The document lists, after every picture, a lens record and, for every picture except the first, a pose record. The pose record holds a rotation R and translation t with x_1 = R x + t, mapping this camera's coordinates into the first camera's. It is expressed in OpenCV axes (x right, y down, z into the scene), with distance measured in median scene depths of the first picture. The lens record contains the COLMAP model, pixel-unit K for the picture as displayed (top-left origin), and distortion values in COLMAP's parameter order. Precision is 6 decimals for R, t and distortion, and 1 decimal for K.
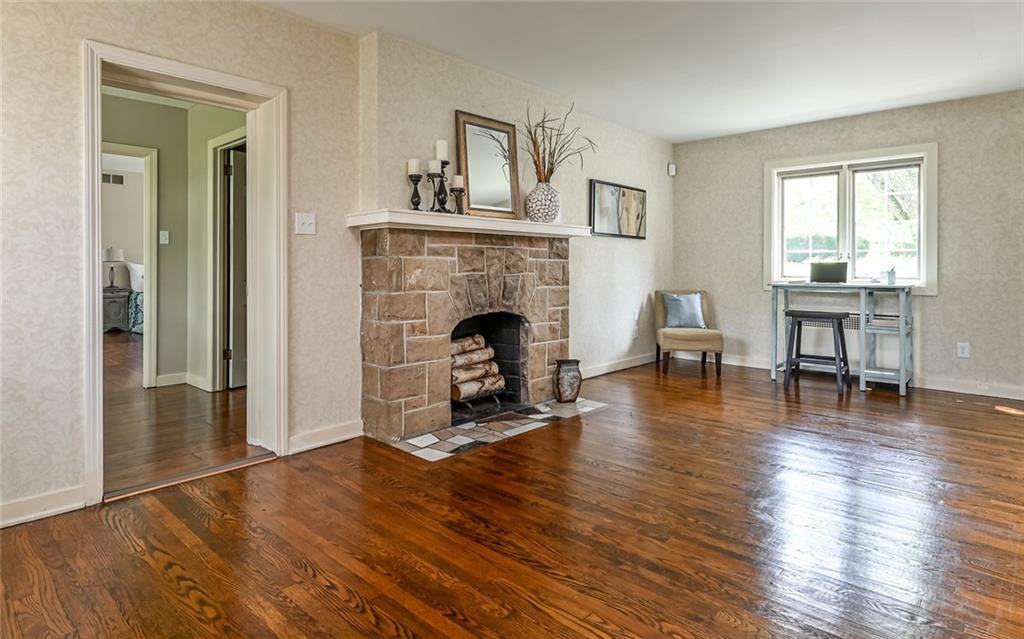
lens RADIAL K [[574.5, 0, 511.8], [0, 574.5, 272.7], [0, 0, 1]] dist [0.025378, -0.000181]
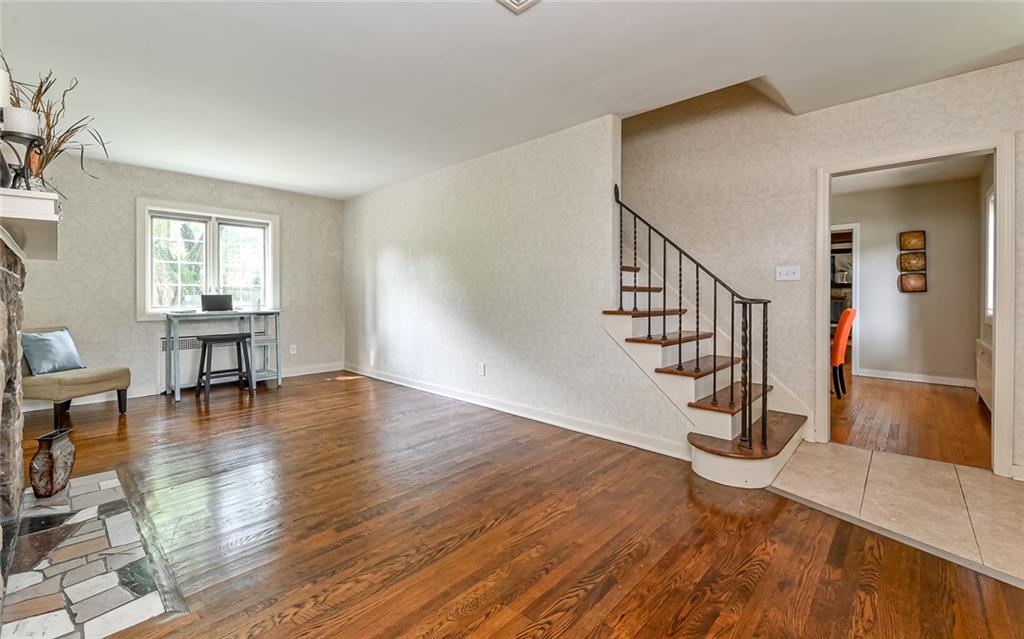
lens RADIAL K [[424.6, 0, 515.1], [0, 424.6, 293.5], [0, 0, 1]] dist [-0.000354, -0.000035]
pose [[-0.000864, 0.002808, 0.999996, -0.382506], [0.015868, 0.999870, -0.002794, -0.007697], [-0.999874, 0.015865, -0.000909, 0.388039]]
